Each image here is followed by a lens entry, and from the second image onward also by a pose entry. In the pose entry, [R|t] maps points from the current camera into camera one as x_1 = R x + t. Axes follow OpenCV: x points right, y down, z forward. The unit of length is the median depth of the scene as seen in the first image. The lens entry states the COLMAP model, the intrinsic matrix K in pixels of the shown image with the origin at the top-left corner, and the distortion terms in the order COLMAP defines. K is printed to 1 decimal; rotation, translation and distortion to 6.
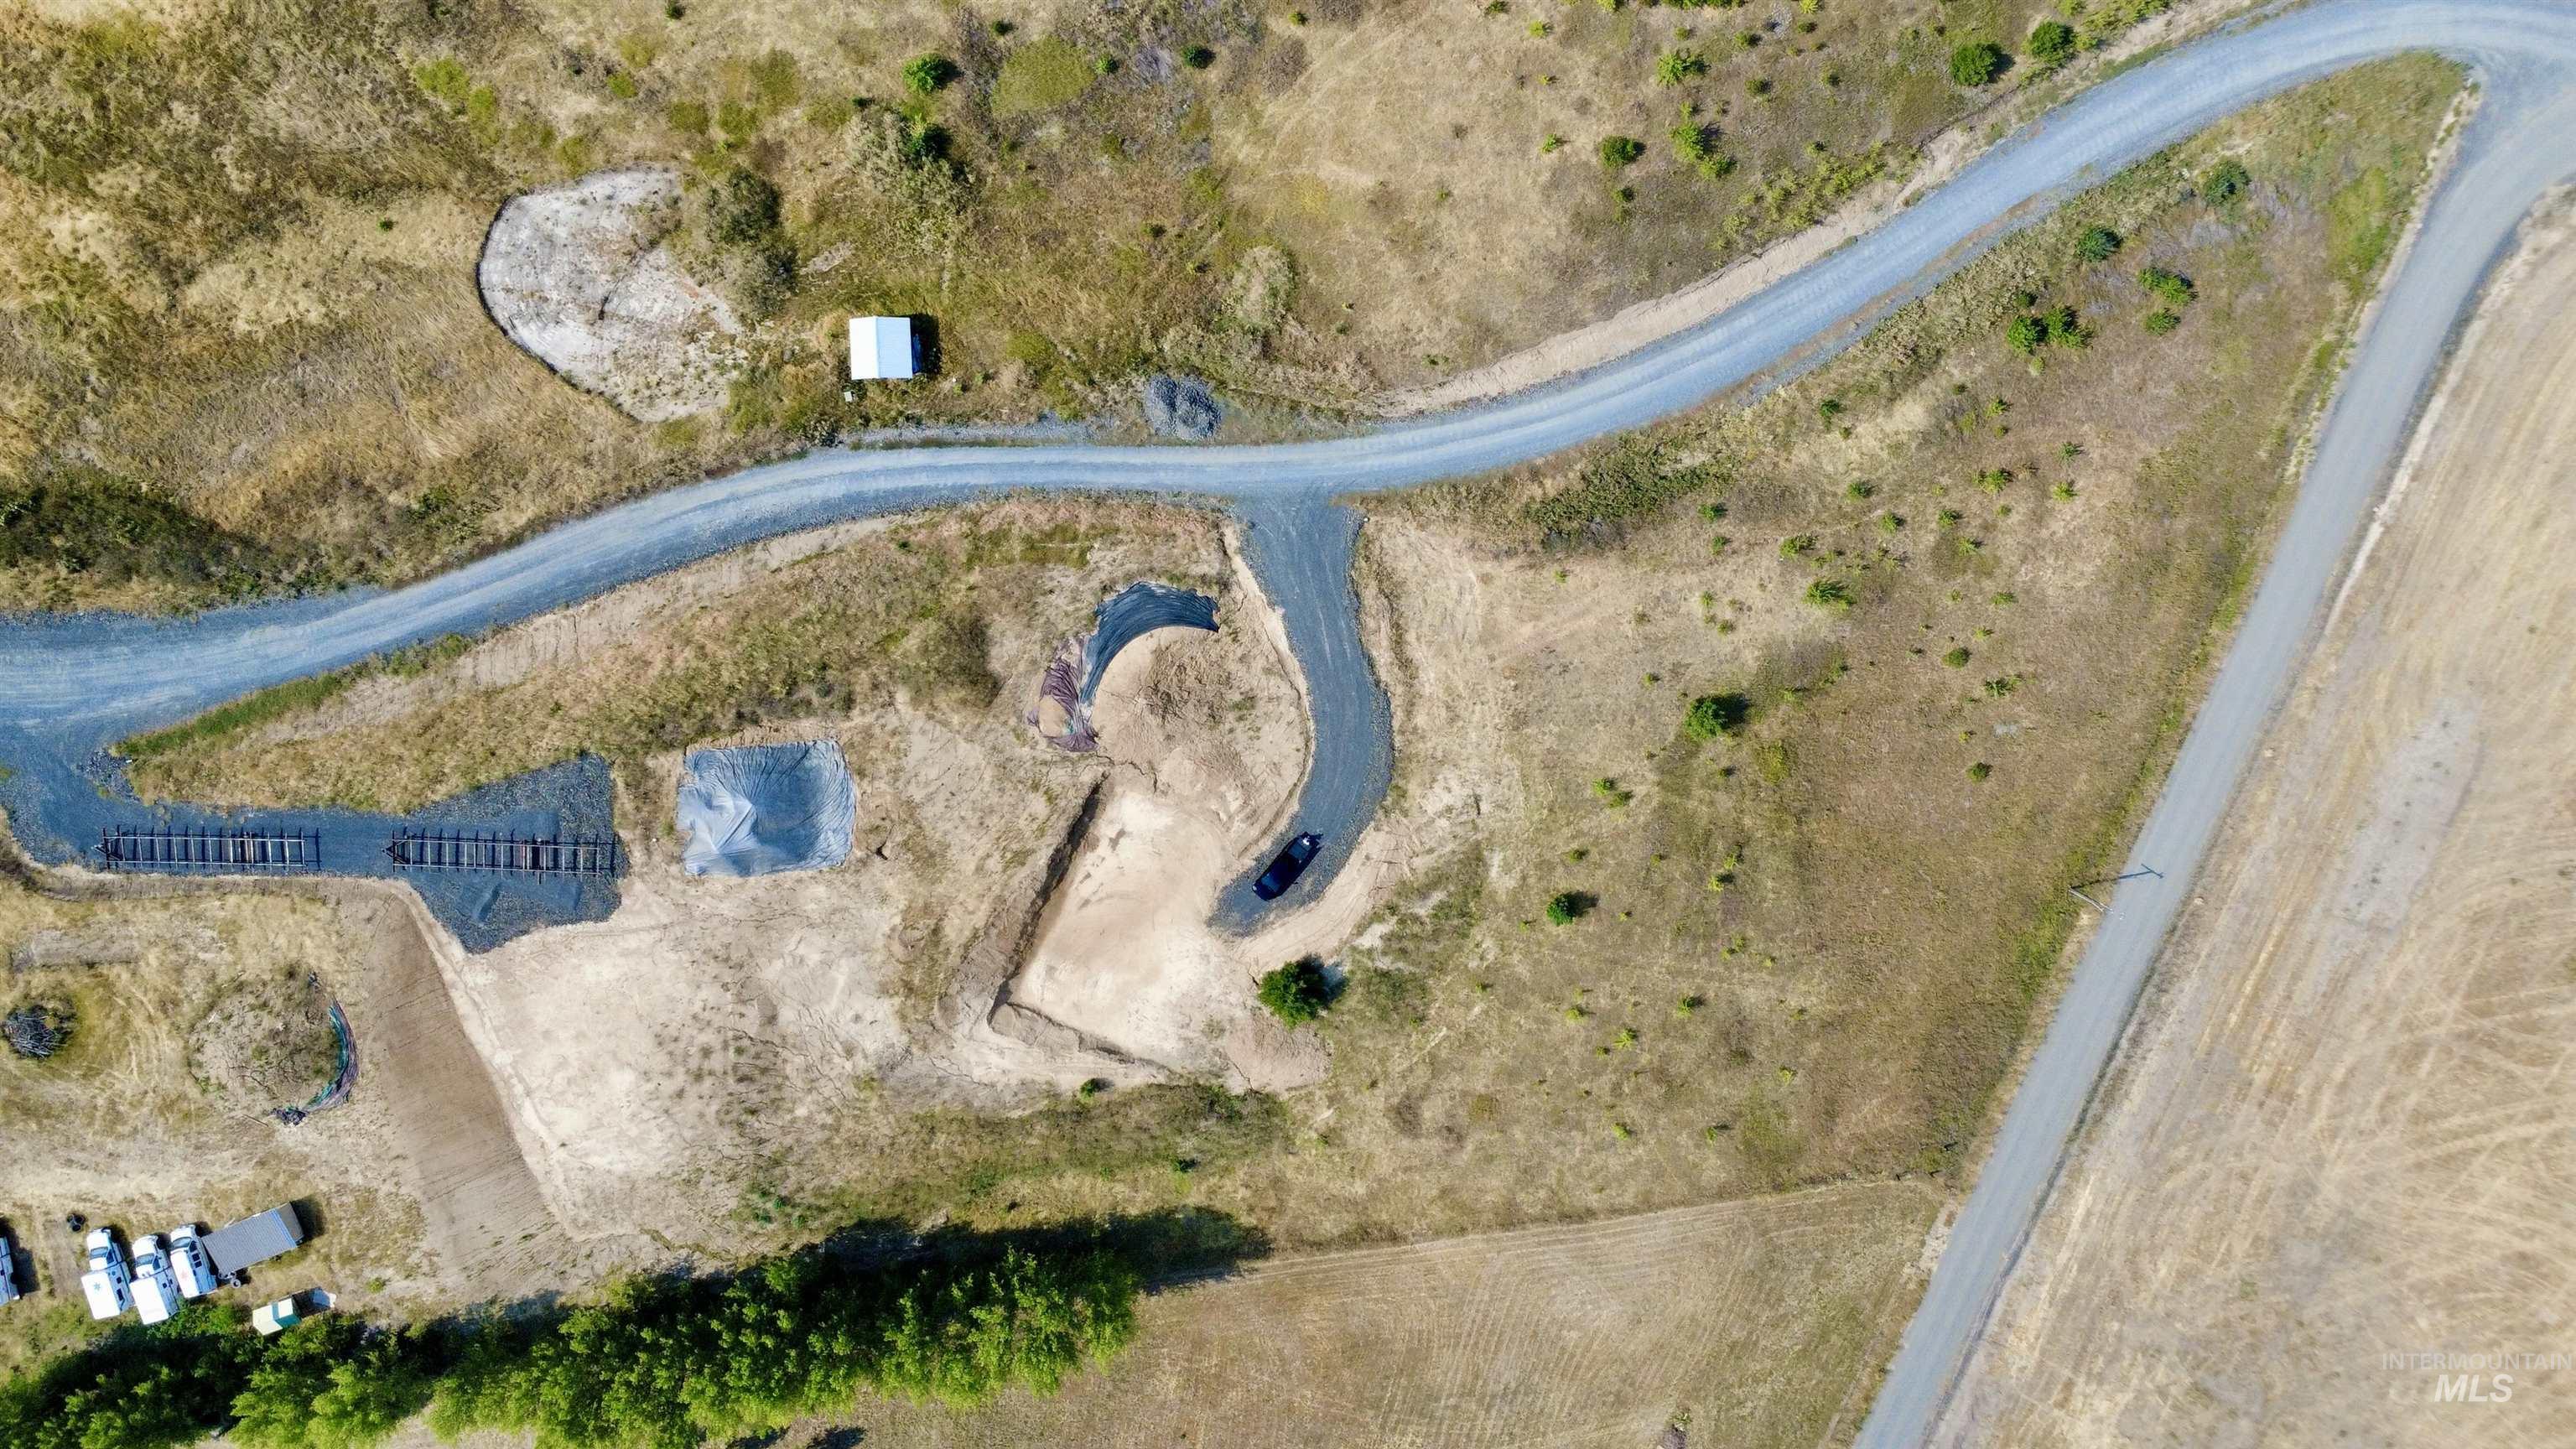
lens RADIAL K [[1955.0, 0, 1301.6], [0, 1955.0, 722.4], [0, 0, 1]] dist [0.007098, -0.004599]
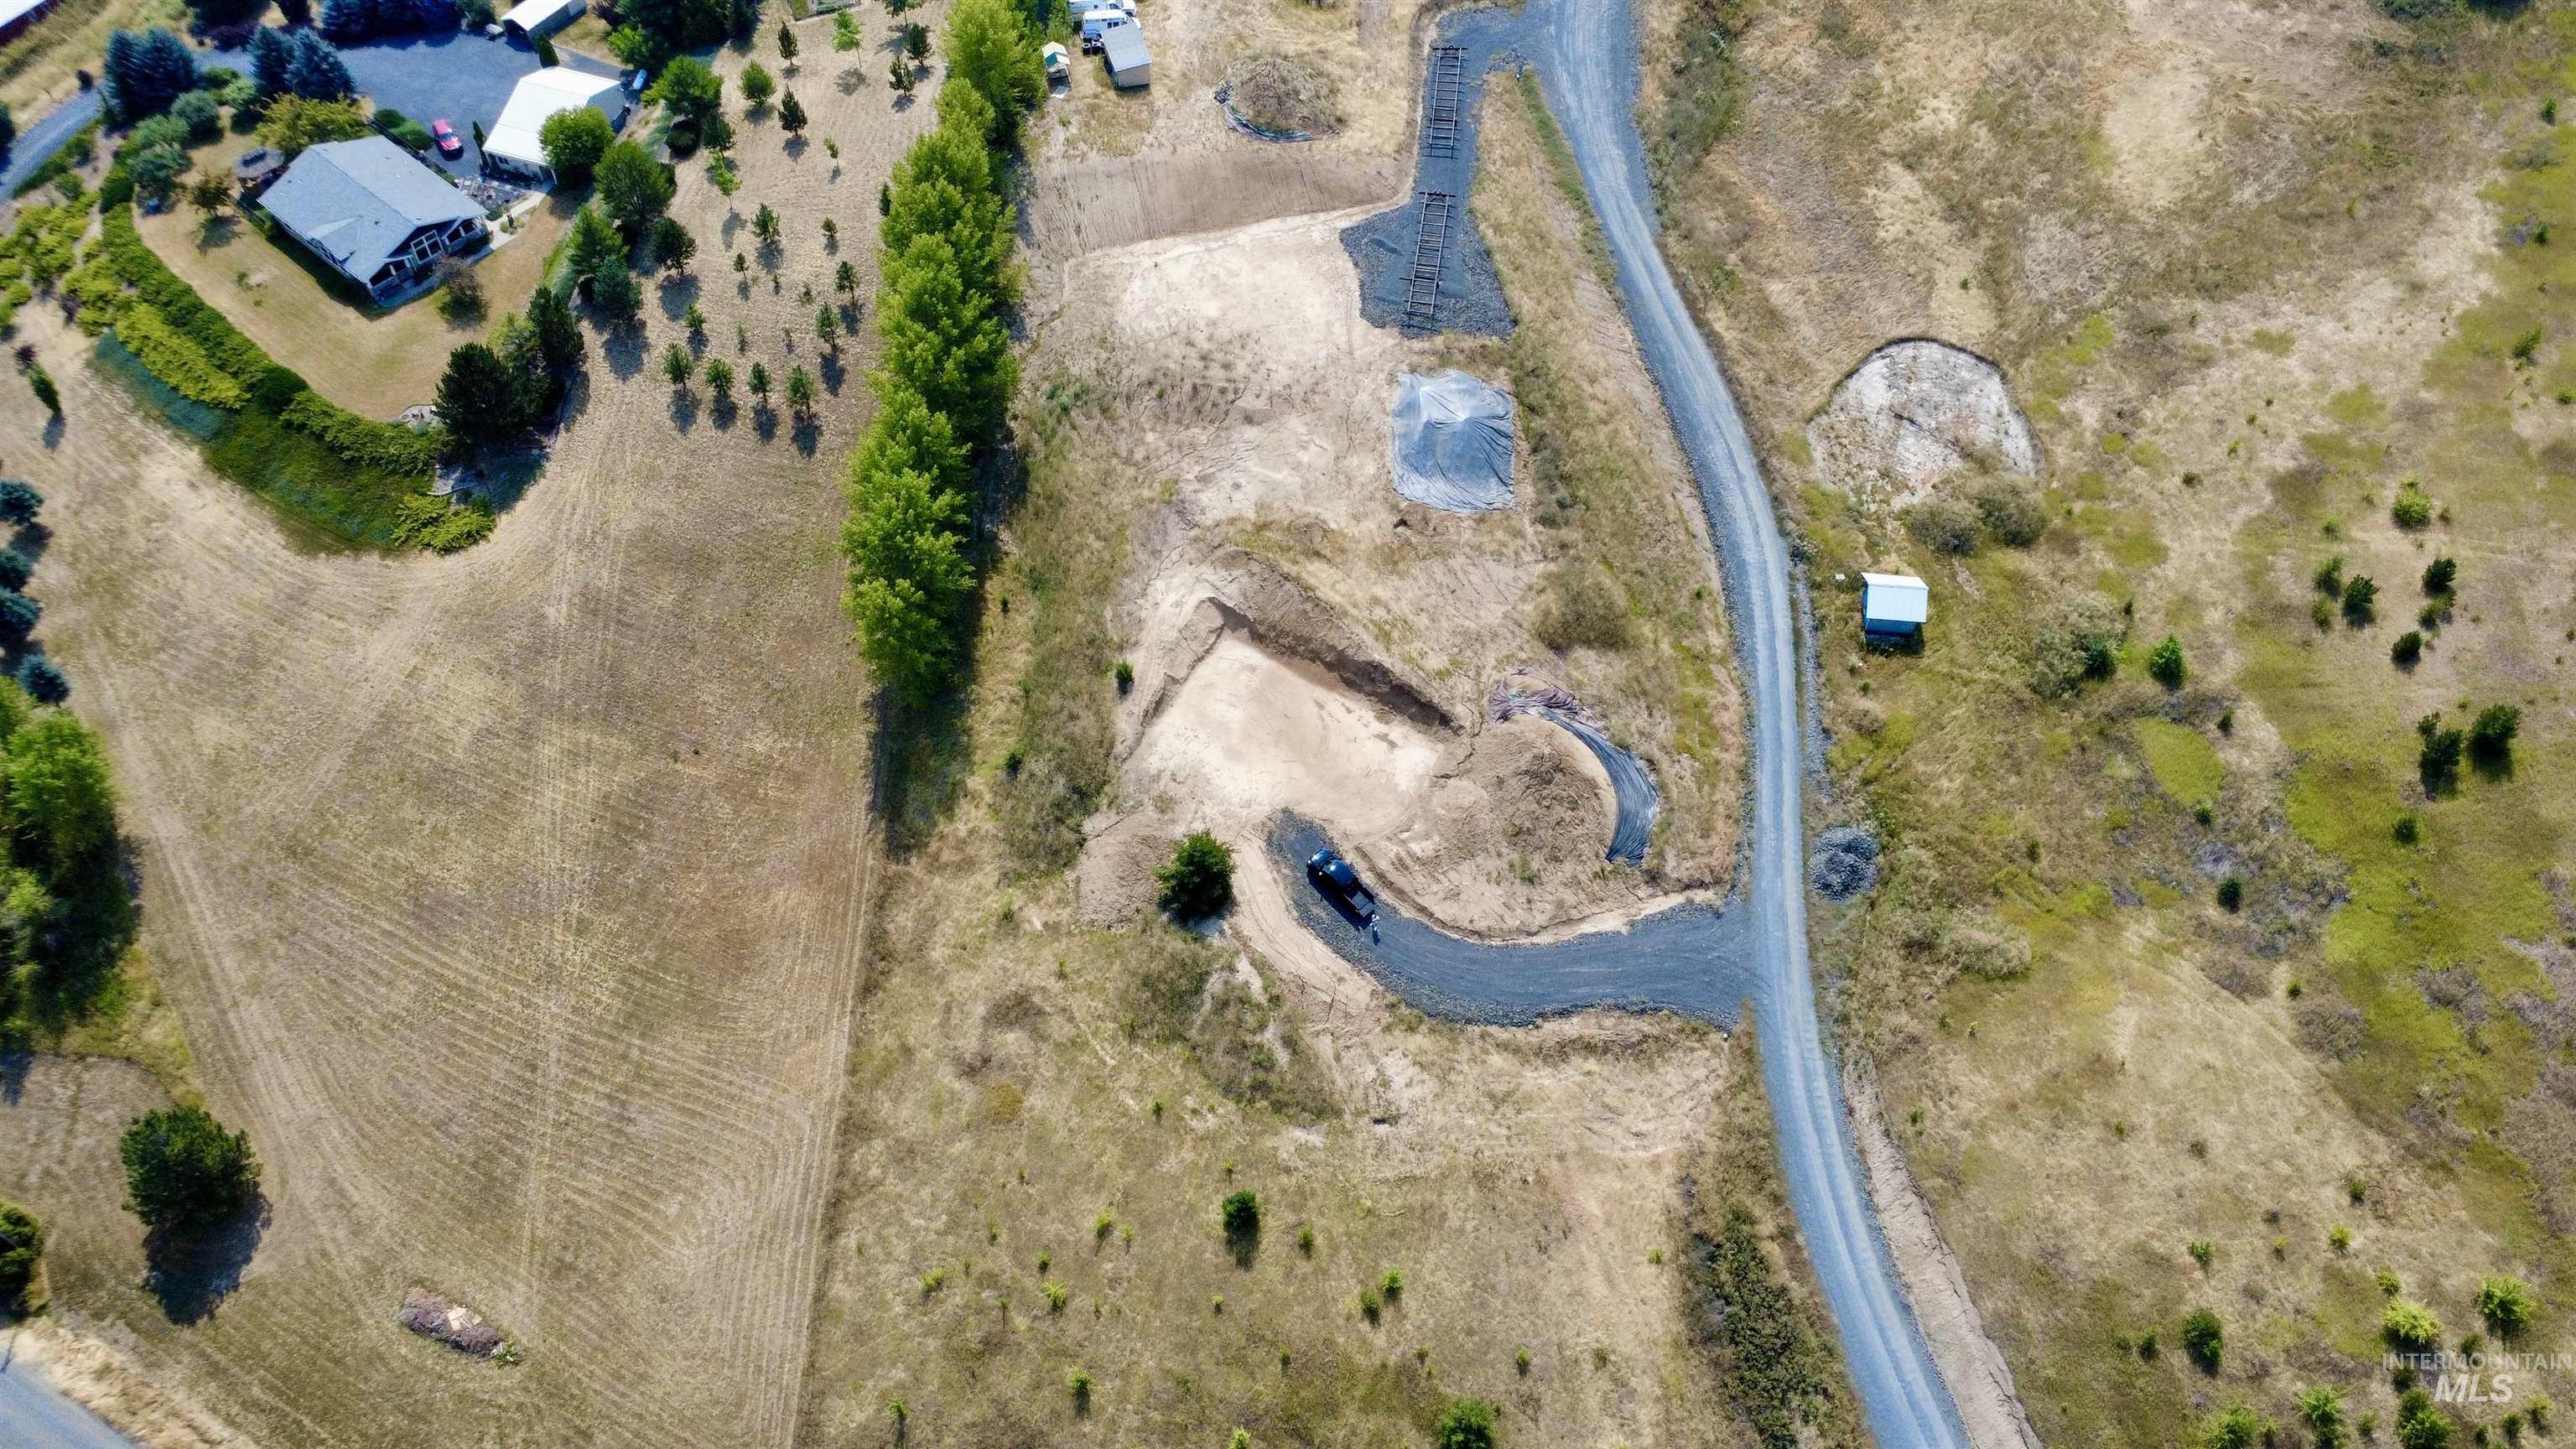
lens RADIAL K [[1941.2, 0, 1284.8], [0, 1941.2, 732.0], [0, 0, 1]] dist [0.006499, 0.000109]
pose [[-0.104598, 0.813423, -0.572191, 0.446354], [-0.985487, -0.162123, -0.050323, 0.157751], [-0.133699, 0.558623, 0.818575, 0.250714]]
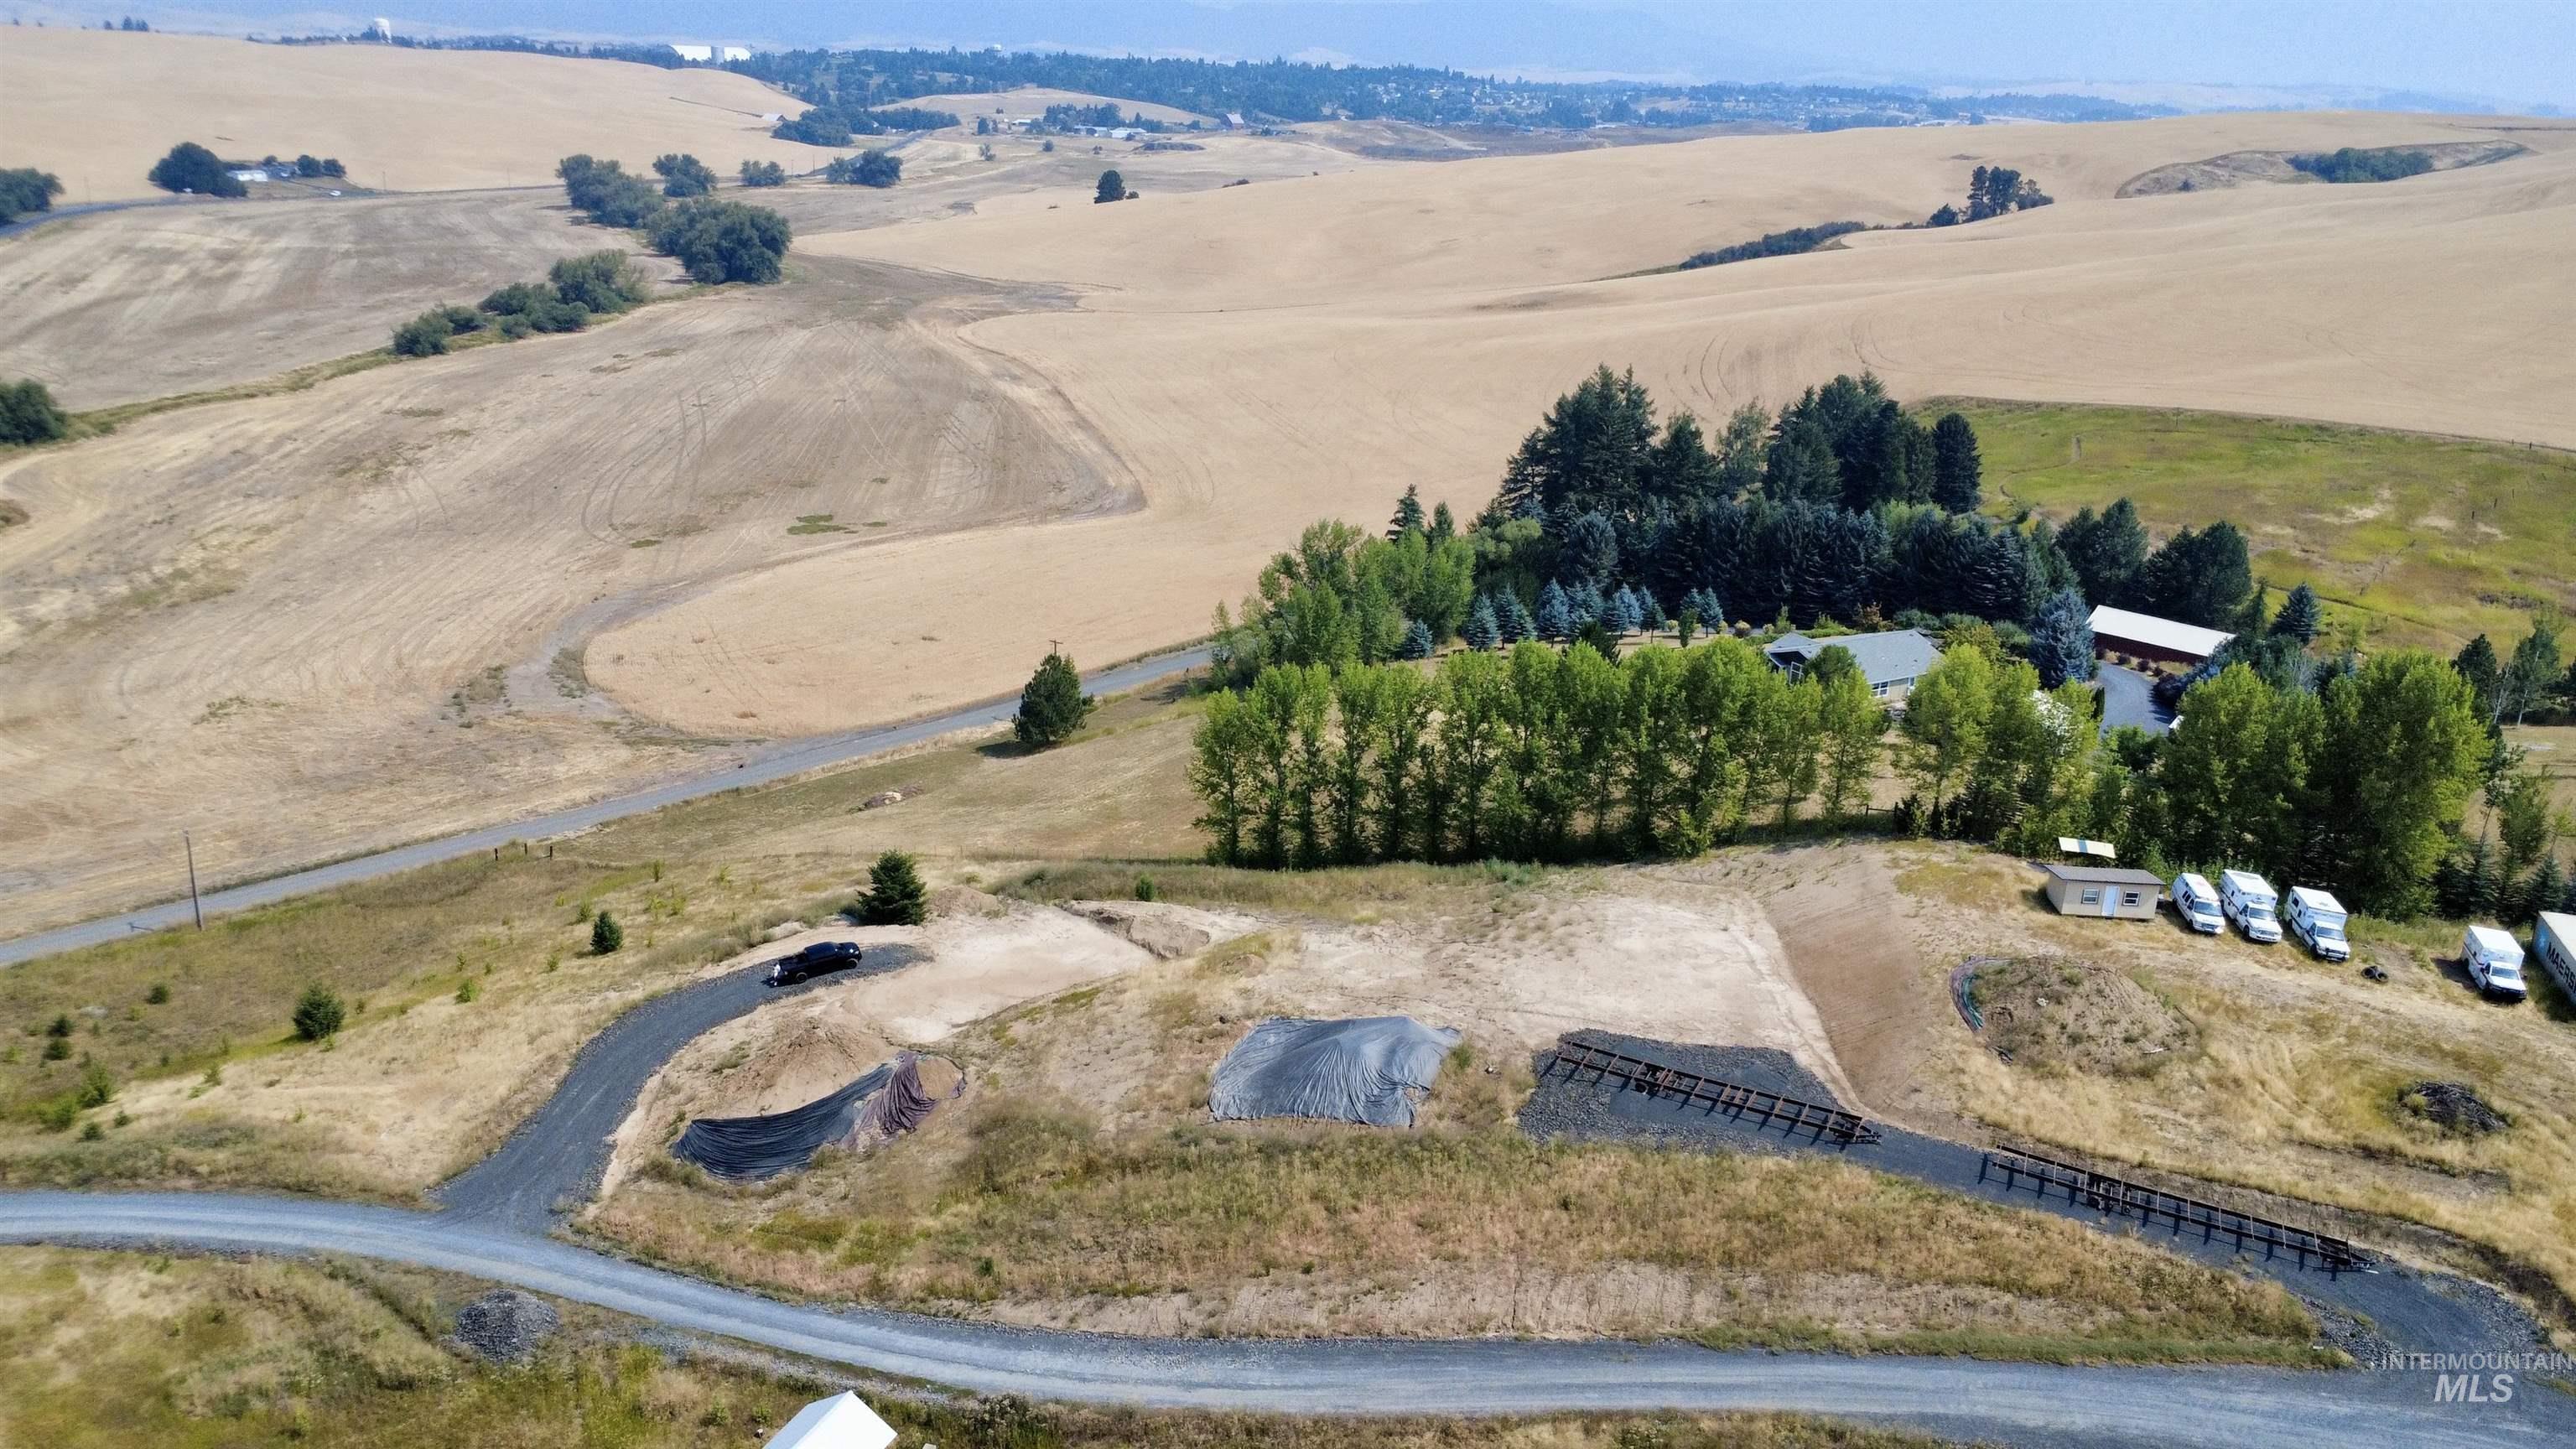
lens RADIAL K [[1941.2, 0, 1284.8], [0, 1941.2, 732.0], [0, 0, 1]] dist [0.006499, 0.000109]
pose [[-0.912318, -0.133354, 0.387159, -0.515112], [0.407730, -0.383192, 0.828806, -0.510196], [0.037832, 0.913992, 0.403965, 0.585434]]
